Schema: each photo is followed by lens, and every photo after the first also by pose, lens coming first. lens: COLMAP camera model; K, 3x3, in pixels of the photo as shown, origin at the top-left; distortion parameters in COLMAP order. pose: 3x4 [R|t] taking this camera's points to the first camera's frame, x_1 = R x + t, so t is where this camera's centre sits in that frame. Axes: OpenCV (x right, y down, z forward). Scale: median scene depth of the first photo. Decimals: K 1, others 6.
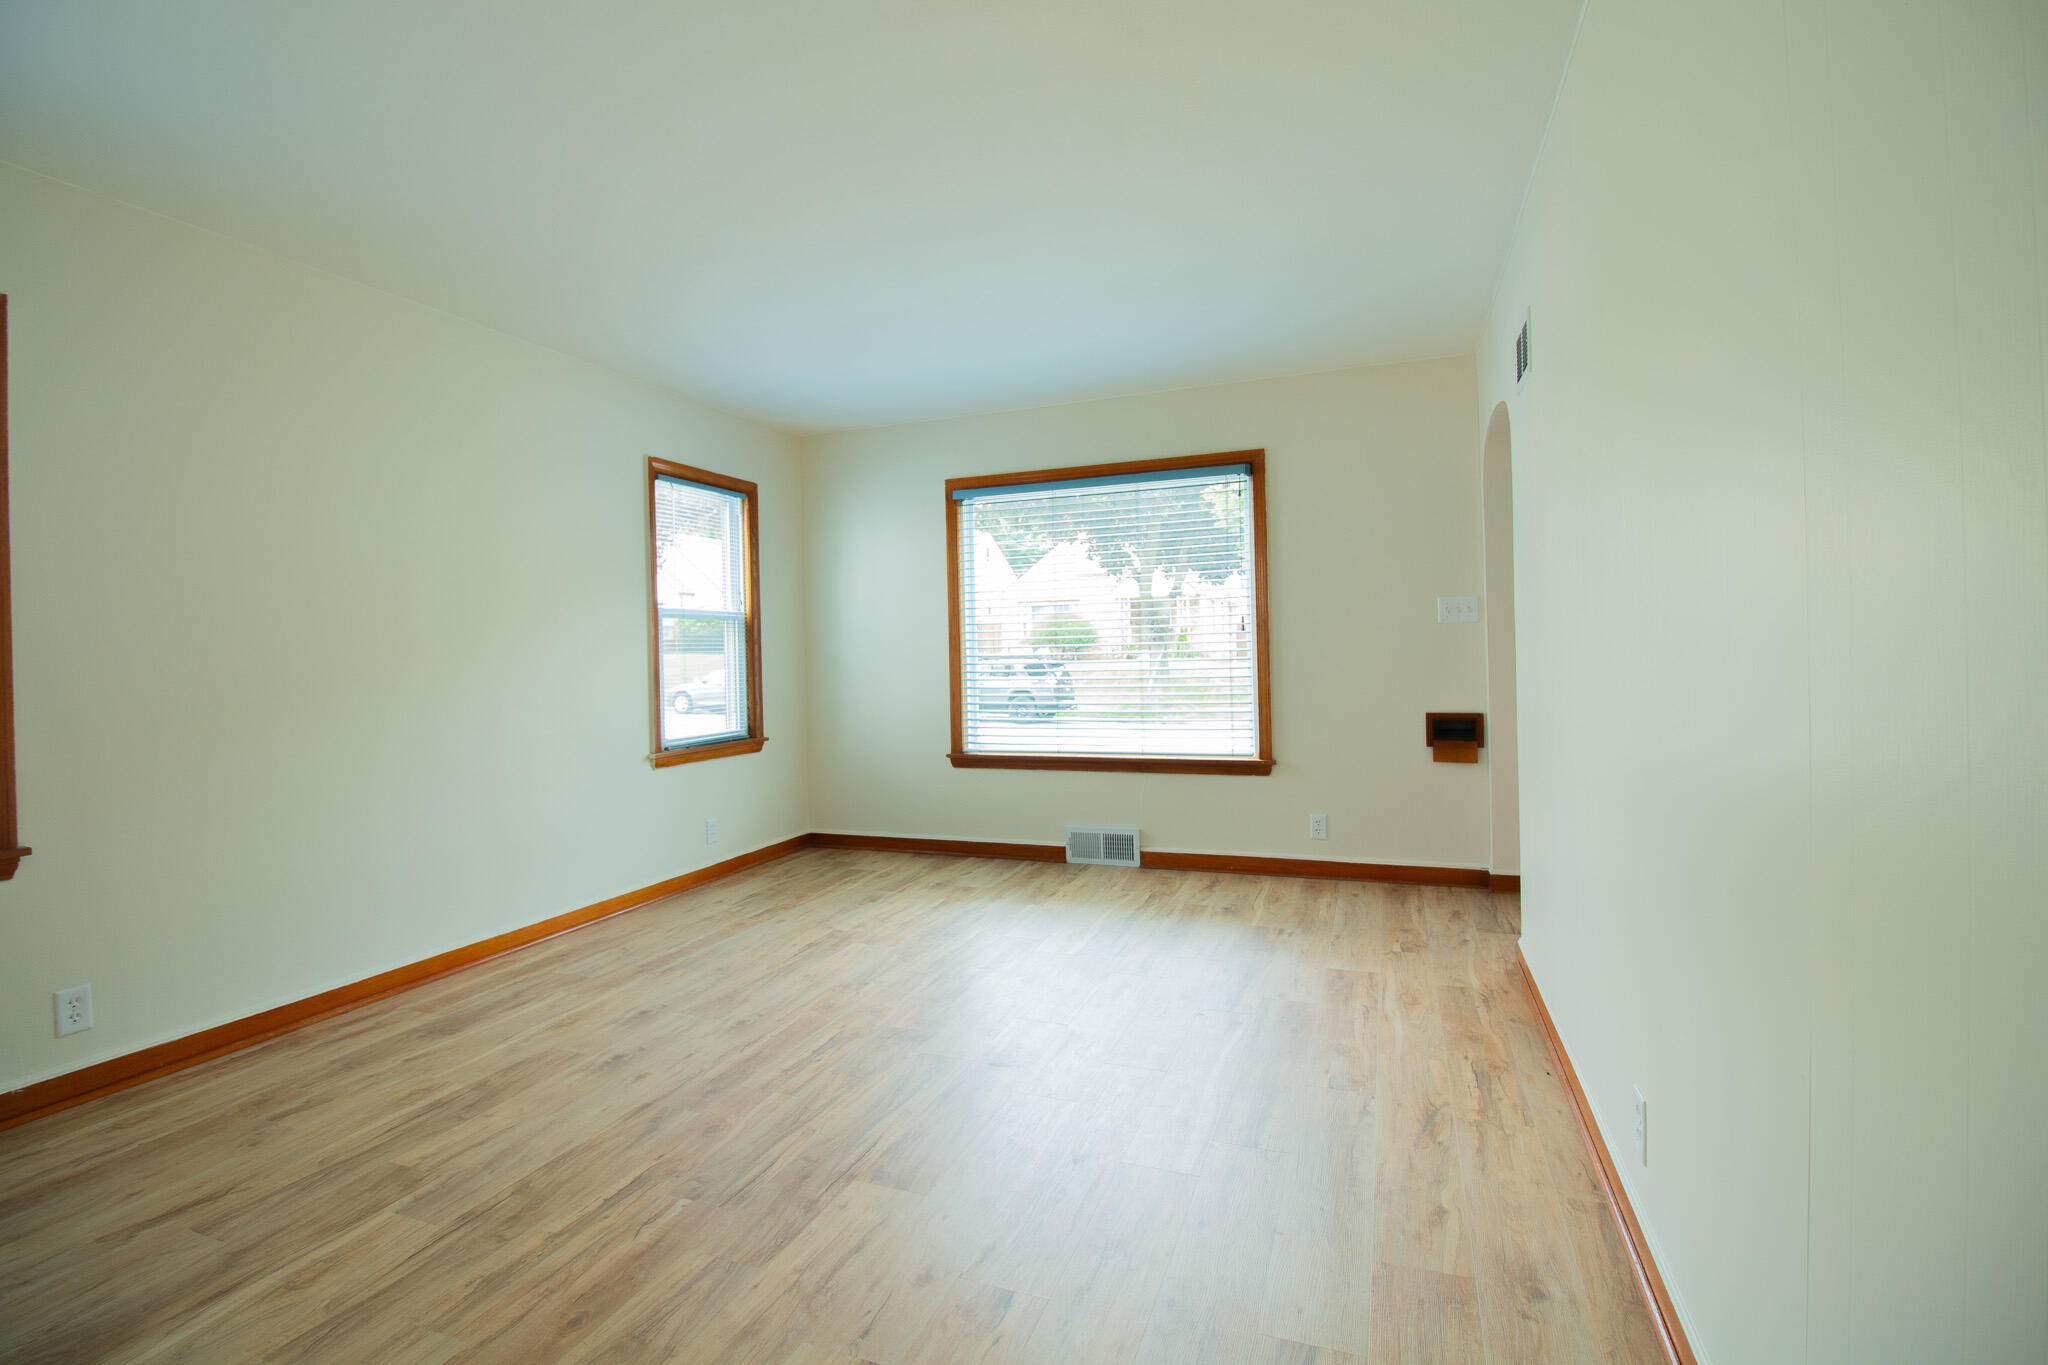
lens RADIAL K [[959.9, 0, 1030.2], [0, 959.9, 652.9], [0, 0, 1]] dist [-0.000271, -0.012988]
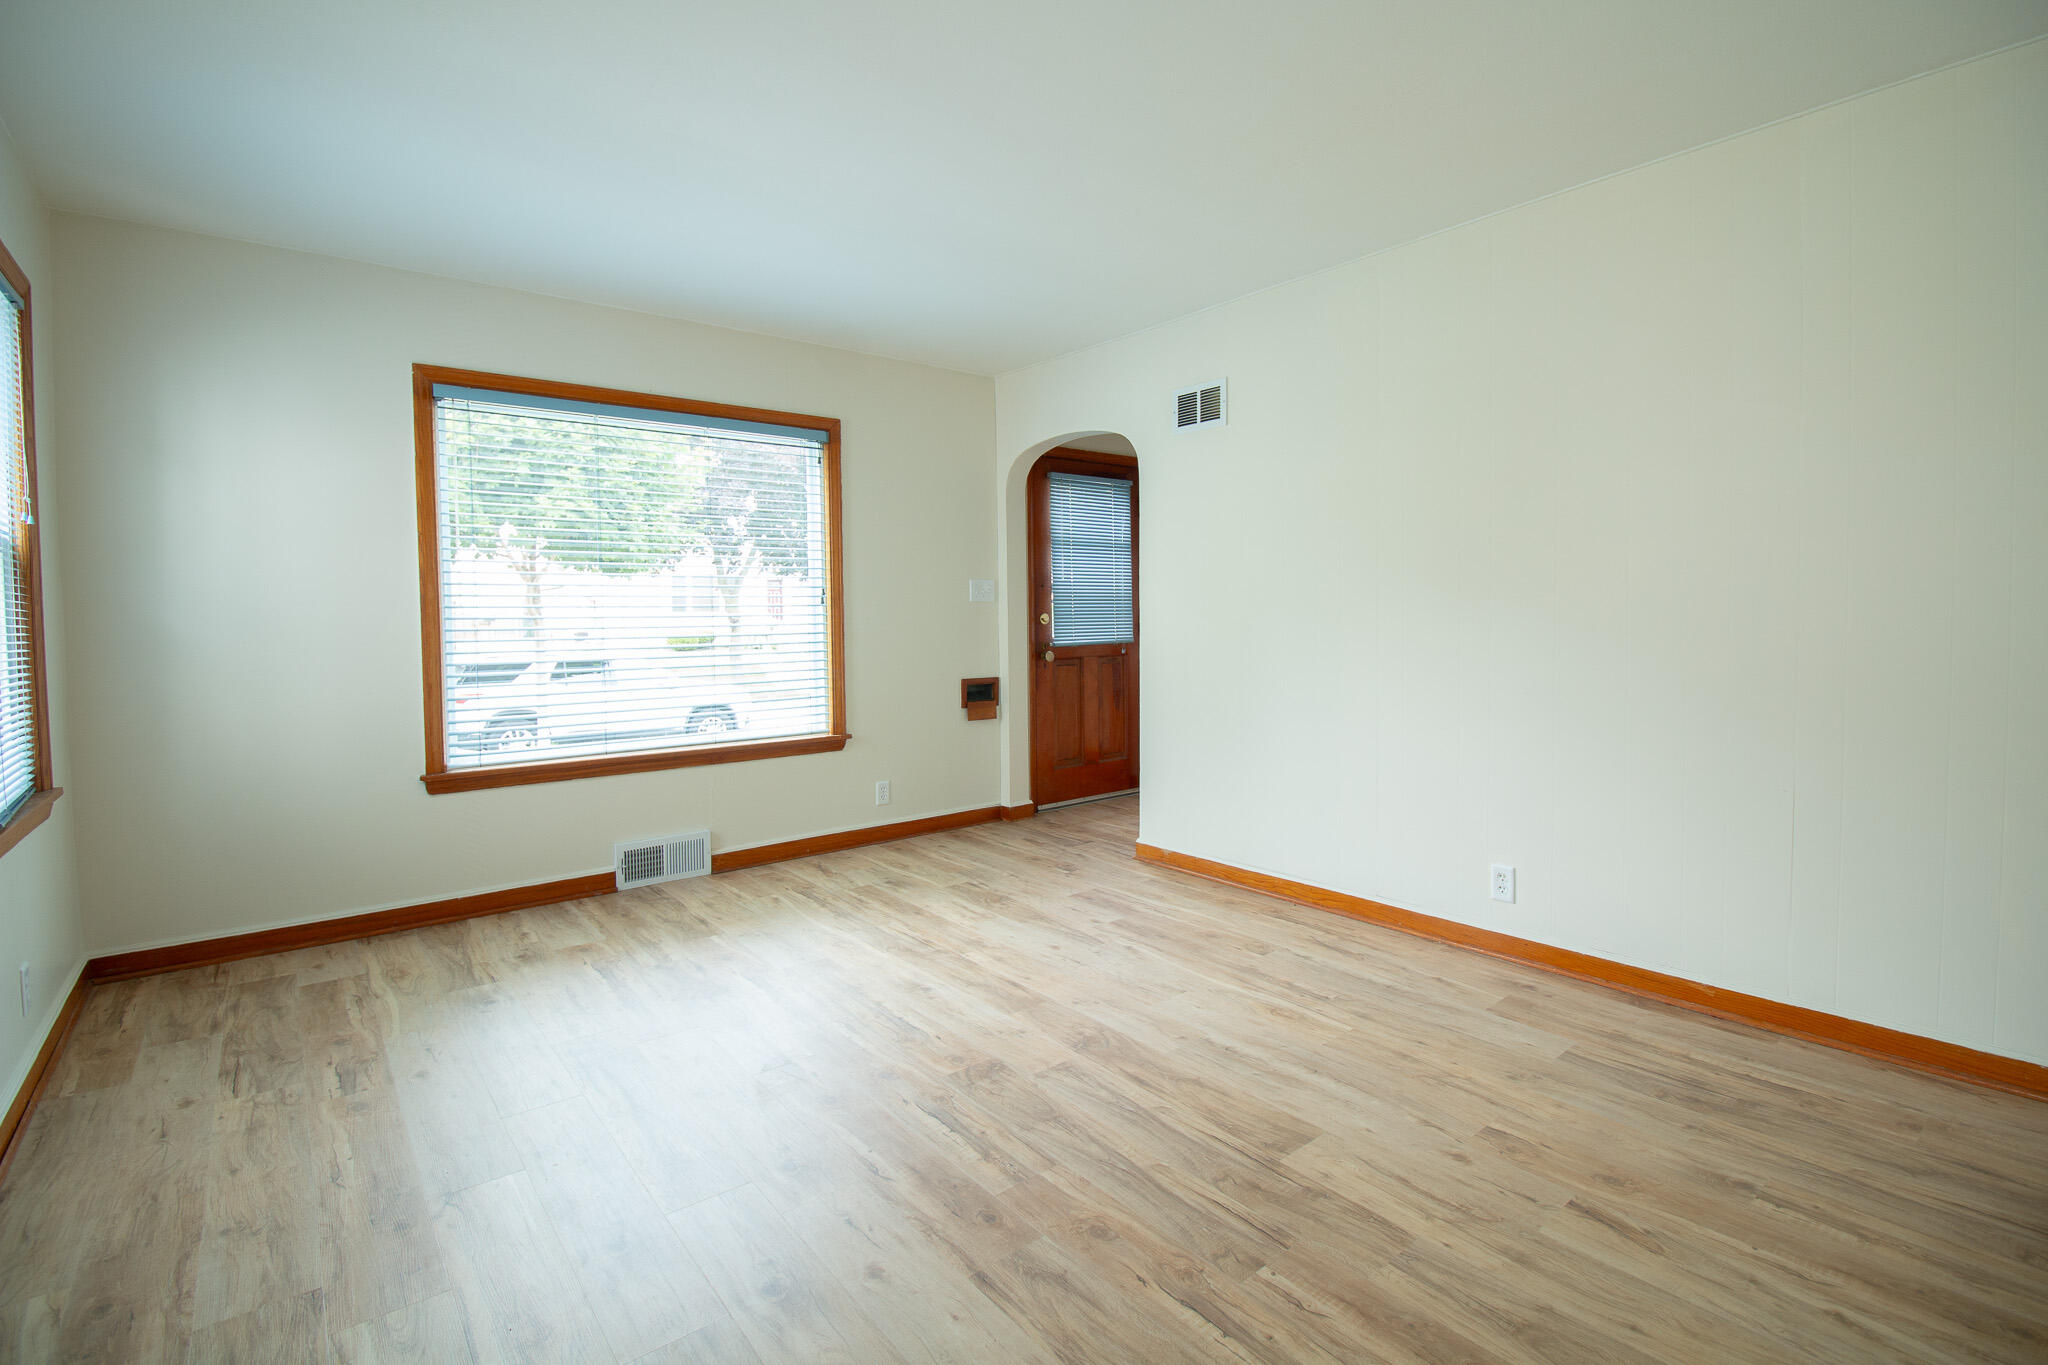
lens RADIAL K [[959.9, 0, 1030.2], [0, 959.9, 652.9], [0, 0, 1]] dist [-0.000271, -0.012988]
pose [[0.485455, -0.016443, 0.874107, -0.558464], [0.002790, 0.999847, 0.017259, 0.011190], [-0.874257, -0.005939, 0.485427, 0.370448]]
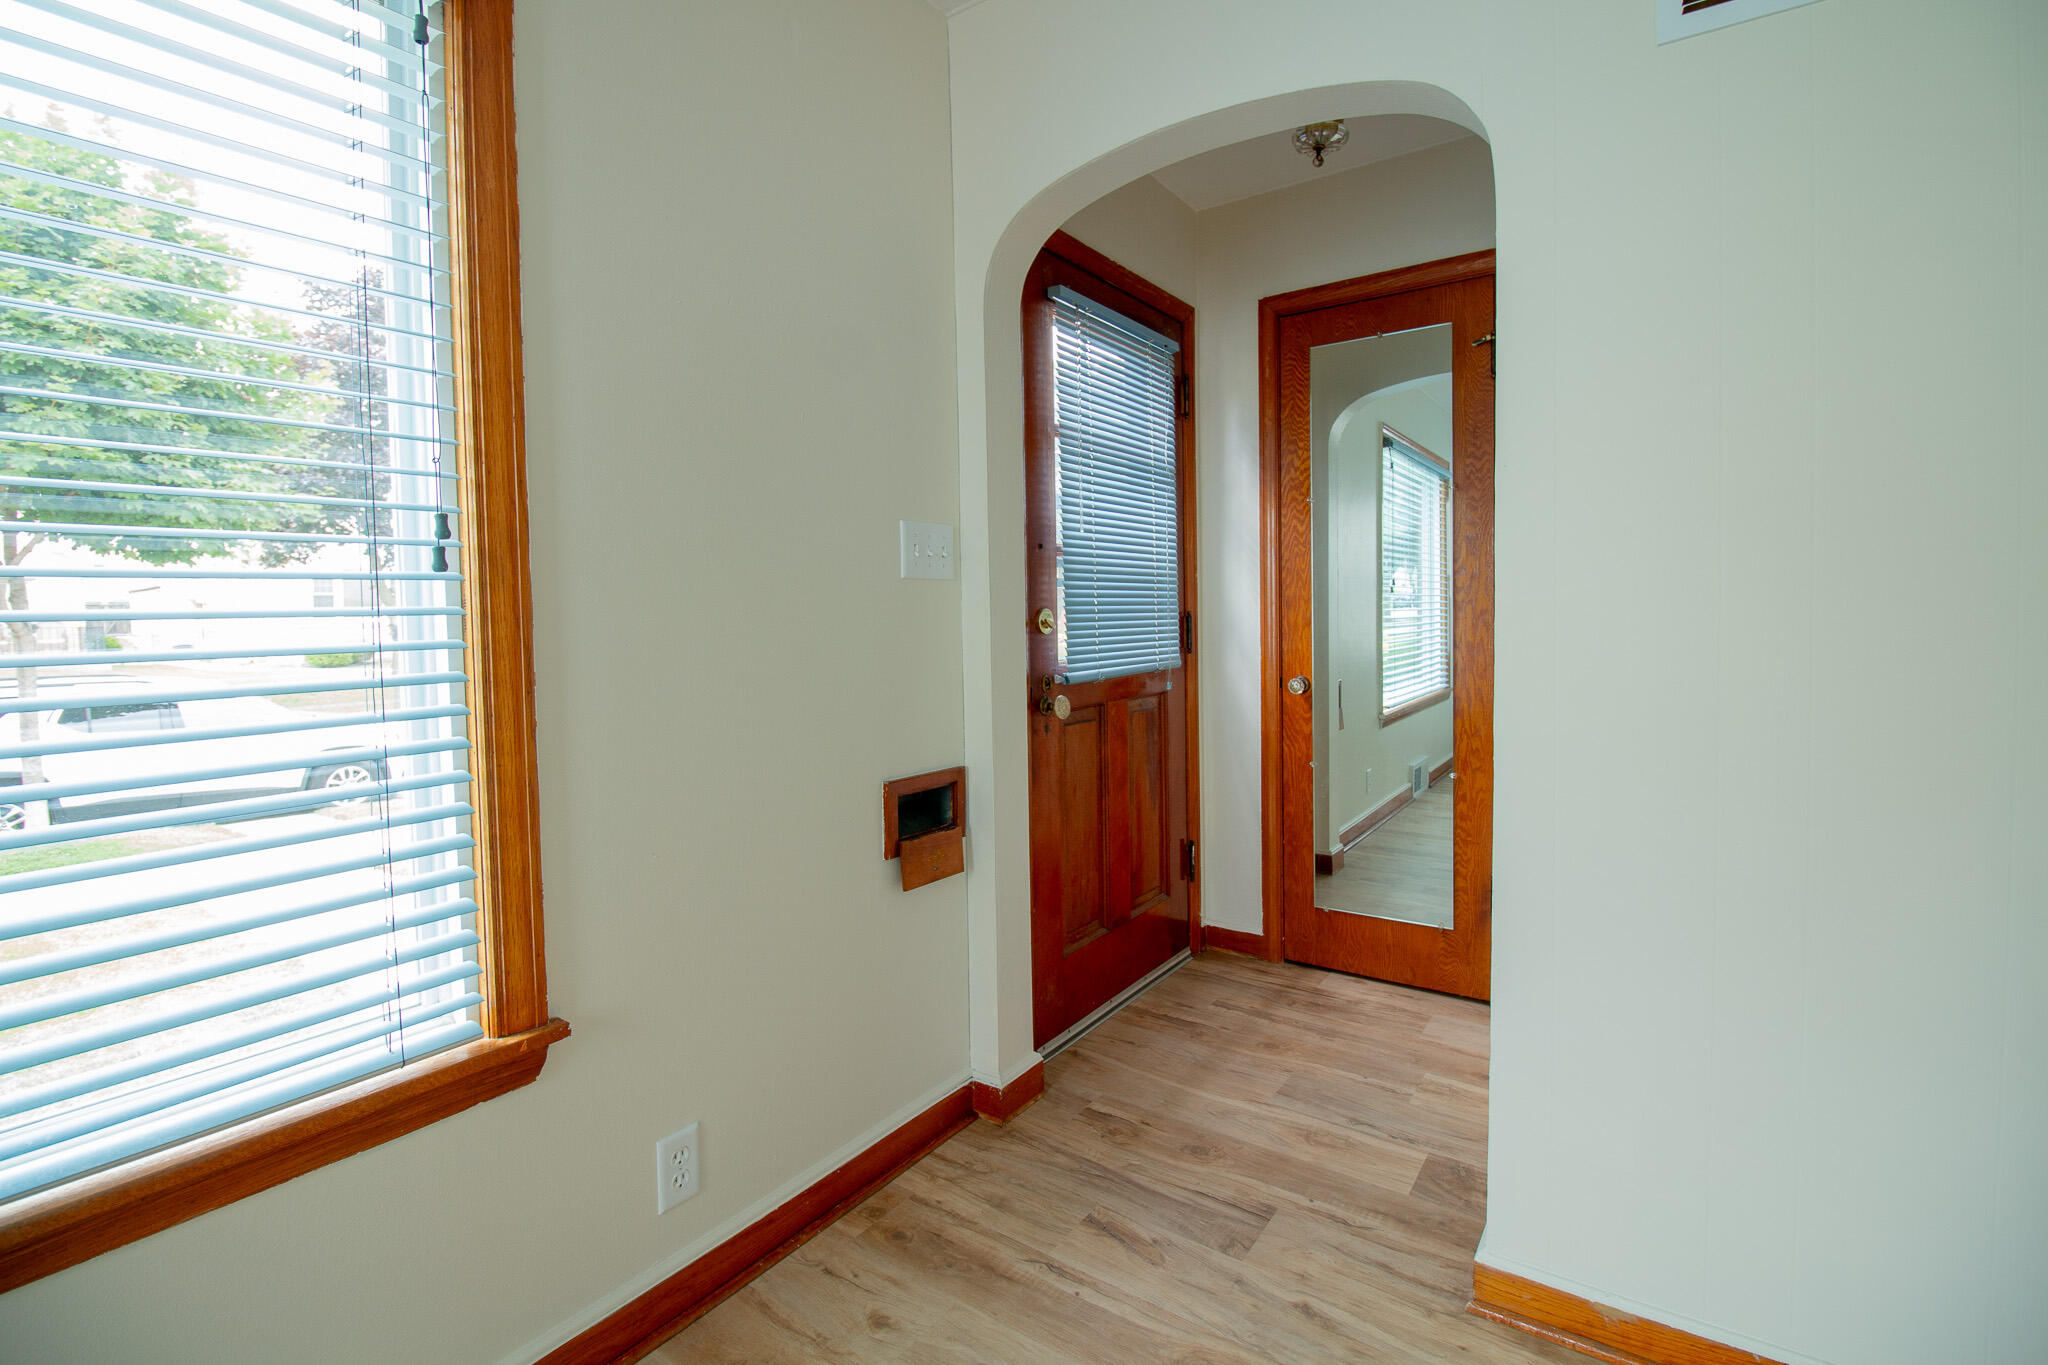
lens RADIAL K [[930.8, 0, 1029.2], [0, 930.8, 652.2], [0, 0, 1]] dist [-0.017817, -0.000881]
pose [[0.227434, -0.020618, 0.973575, 0.018840], [0.015173, 0.999729, 0.017628, -0.003208], [-0.973675, 0.010763, 0.227685, 0.844741]]
